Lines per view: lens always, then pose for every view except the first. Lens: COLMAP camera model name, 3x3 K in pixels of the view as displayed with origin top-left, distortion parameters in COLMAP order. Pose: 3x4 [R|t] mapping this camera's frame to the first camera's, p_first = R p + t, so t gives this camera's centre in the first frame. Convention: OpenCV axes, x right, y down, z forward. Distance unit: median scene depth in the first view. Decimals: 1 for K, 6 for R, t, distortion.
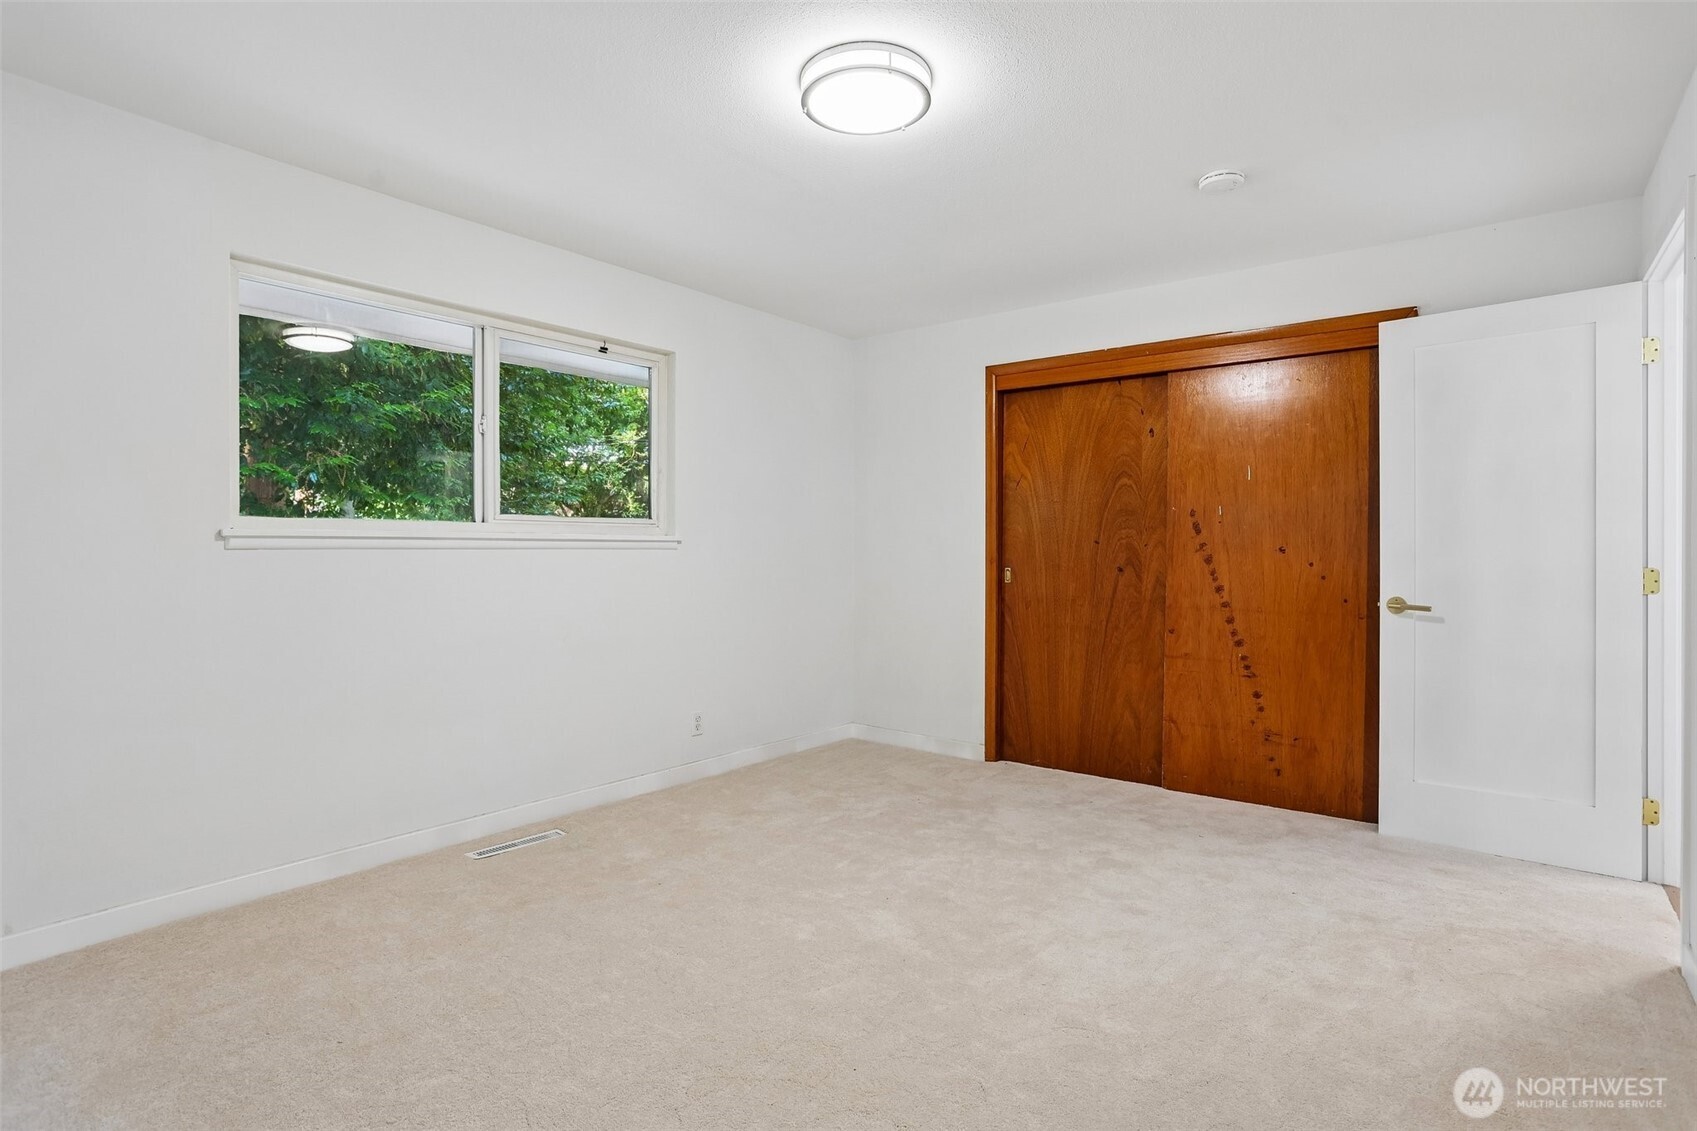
lens RADIAL K [[889.5, 0, 858.9], [0, 889.5, 568.7], [0, 0, 1]] dist [-0.045289, 0.000171]
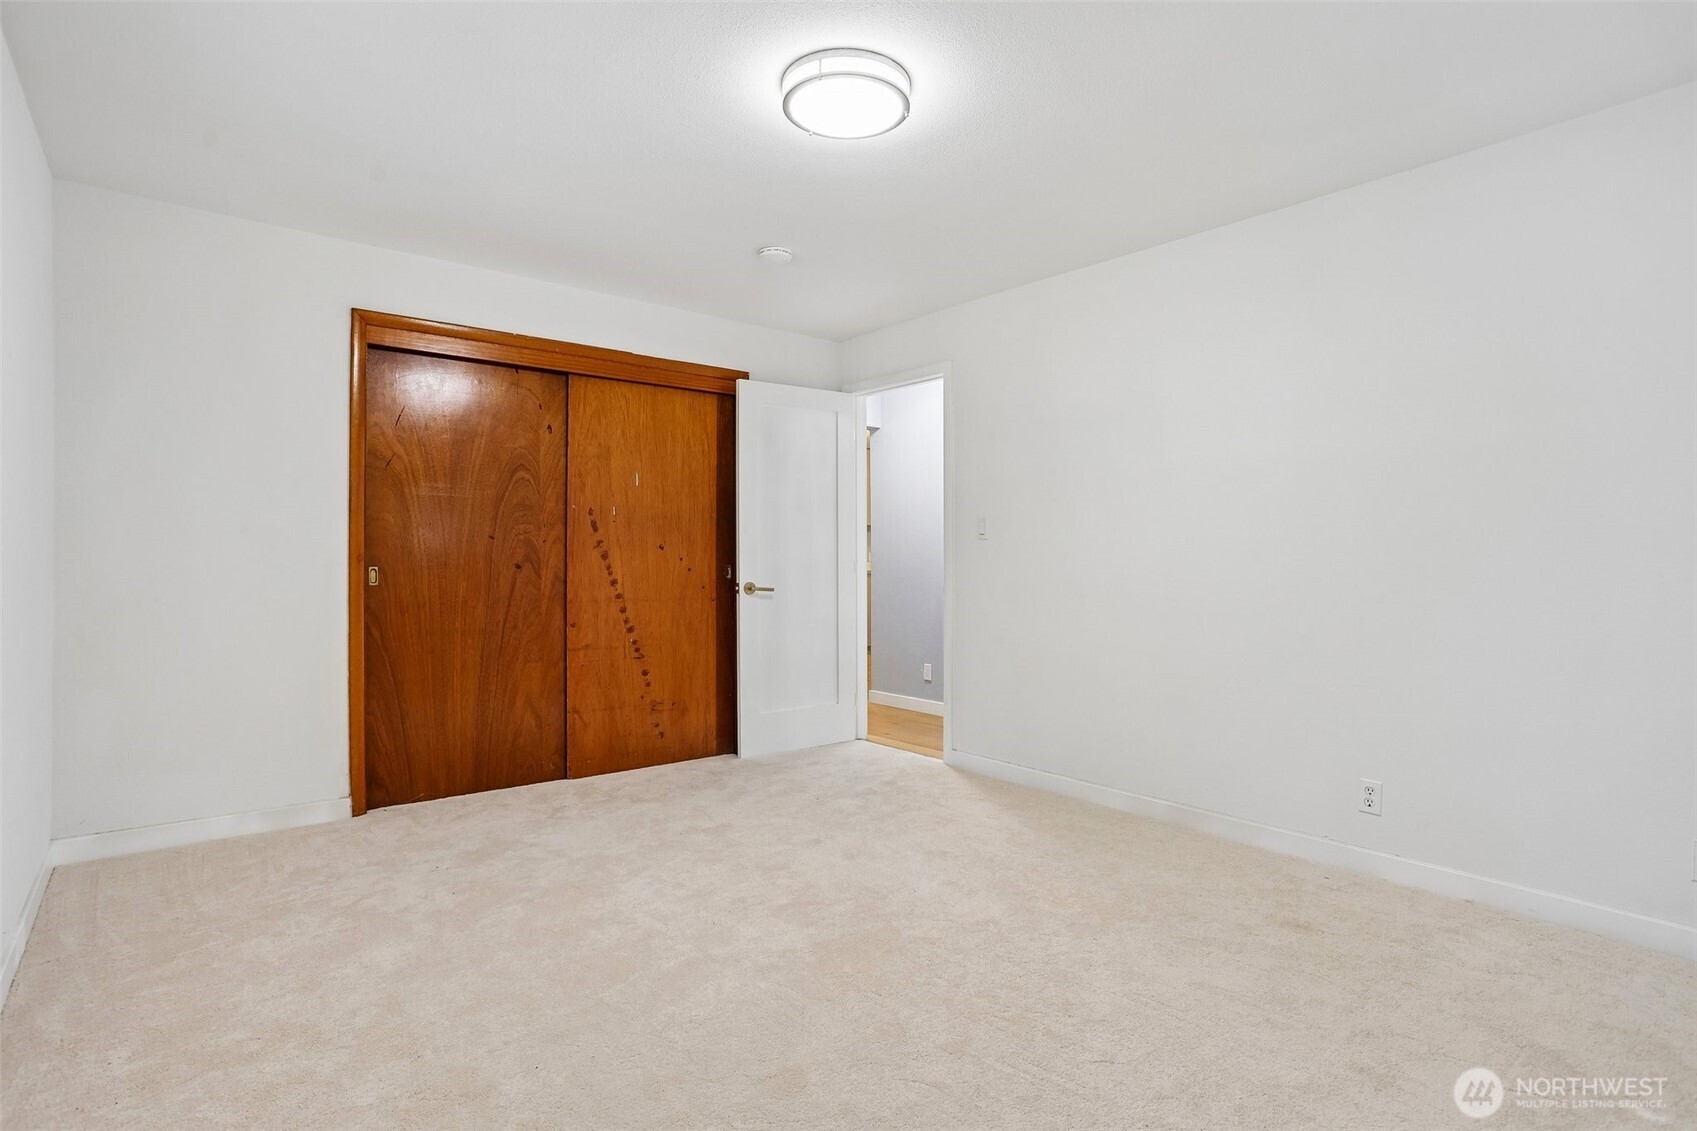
lens RADIAL K [[889.5, 0, 851.1], [0, 889.5, 562.0], [0, 0, 1]] dist [-0.045289, 0.000171]
pose [[0.172219, -0.009102, 0.985017, -0.626480], [0.013122, 0.999890, 0.006945, -0.006133], [-0.984971, 0.011730, 0.172320, 0.516697]]
